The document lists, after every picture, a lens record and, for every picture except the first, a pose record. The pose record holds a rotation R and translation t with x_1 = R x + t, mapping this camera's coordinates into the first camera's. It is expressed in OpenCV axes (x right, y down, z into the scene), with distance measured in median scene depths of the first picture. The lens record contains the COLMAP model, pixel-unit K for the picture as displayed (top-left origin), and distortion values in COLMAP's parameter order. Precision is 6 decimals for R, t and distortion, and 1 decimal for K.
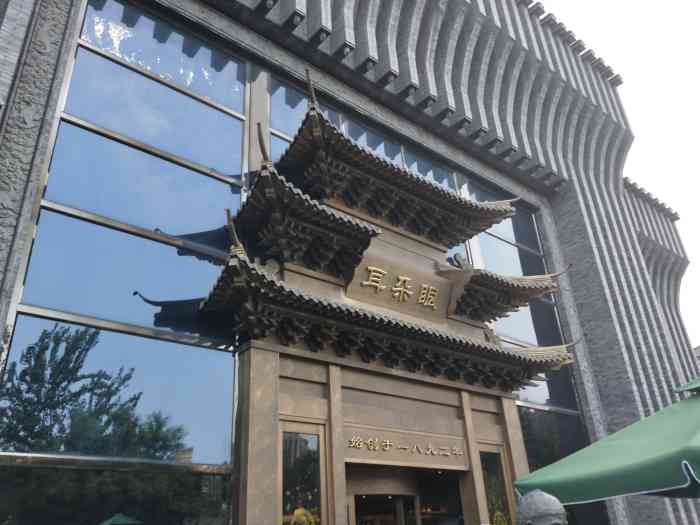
lens RADIAL K [[566.9, 0, 350.0], [0, 566.9, 262.5], [0, 0, 1]] dist [0.137714, -0.308864]
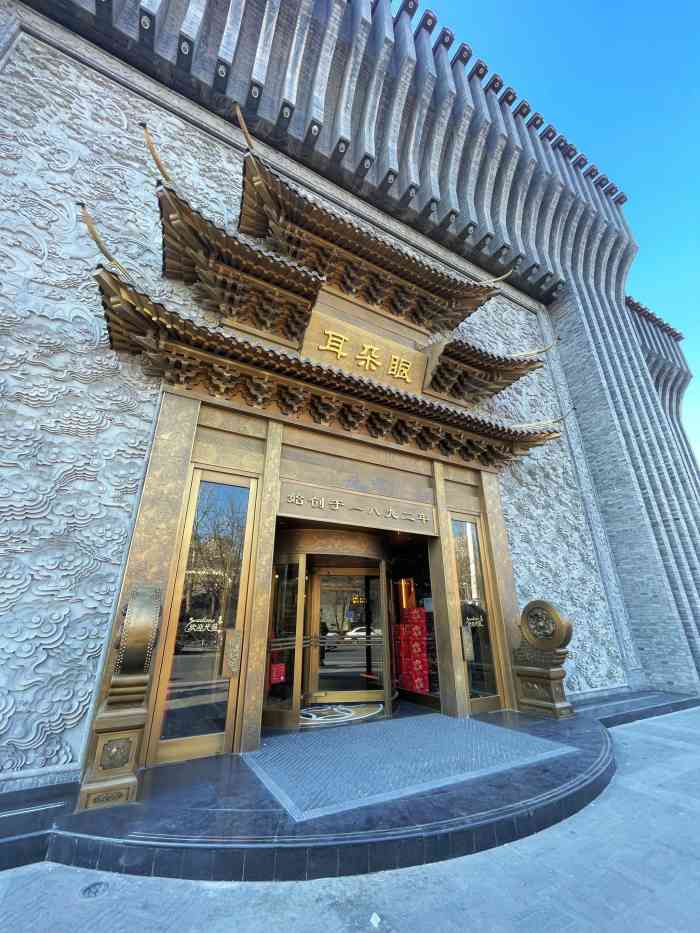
lens RADIAL K [[379.1, 0, 350.0], [0, 379.1, 466.5], [0, 0, 1]] dist [-0.001762, -0.000047]
pose [[0.981351, -0.024241, -0.190688, 0.164816], [0.041882, 0.995148, 0.089034, 0.157827], [0.187605, -0.095360, 0.977605, 0.309095]]
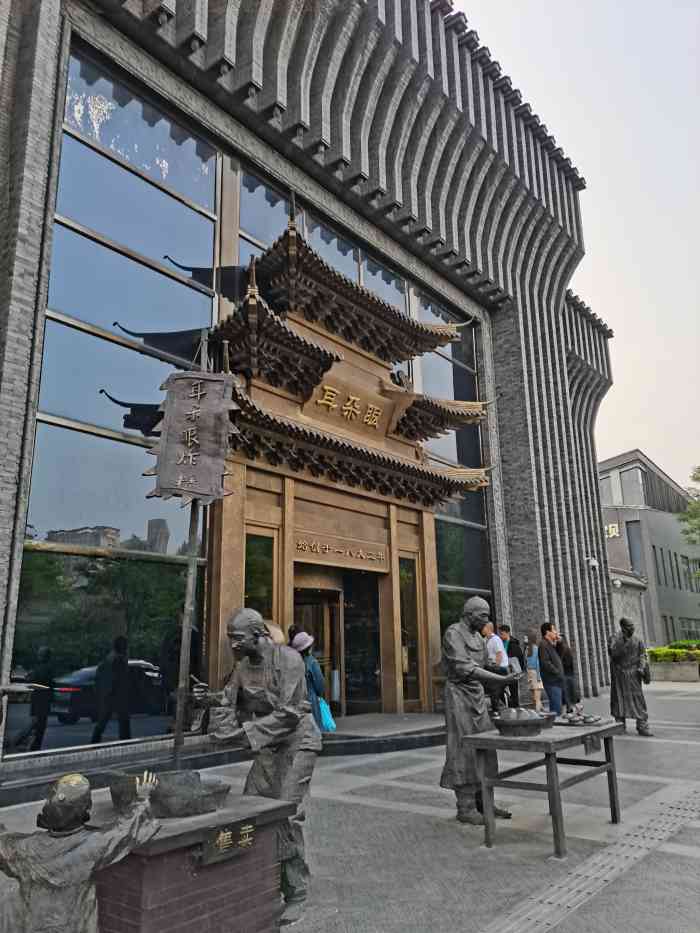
lens RADIAL K [[706.0, 0, 350.0], [0, 706.0, 466.5], [0, 0, 1]] dist [0.039873, -0.001776]
pose [[0.977793, 0.089084, 0.189696, -0.134688], [-0.127604, 0.971100, 0.201698, -0.102007], [-0.166246, -0.221424, 0.960902, -0.253303]]
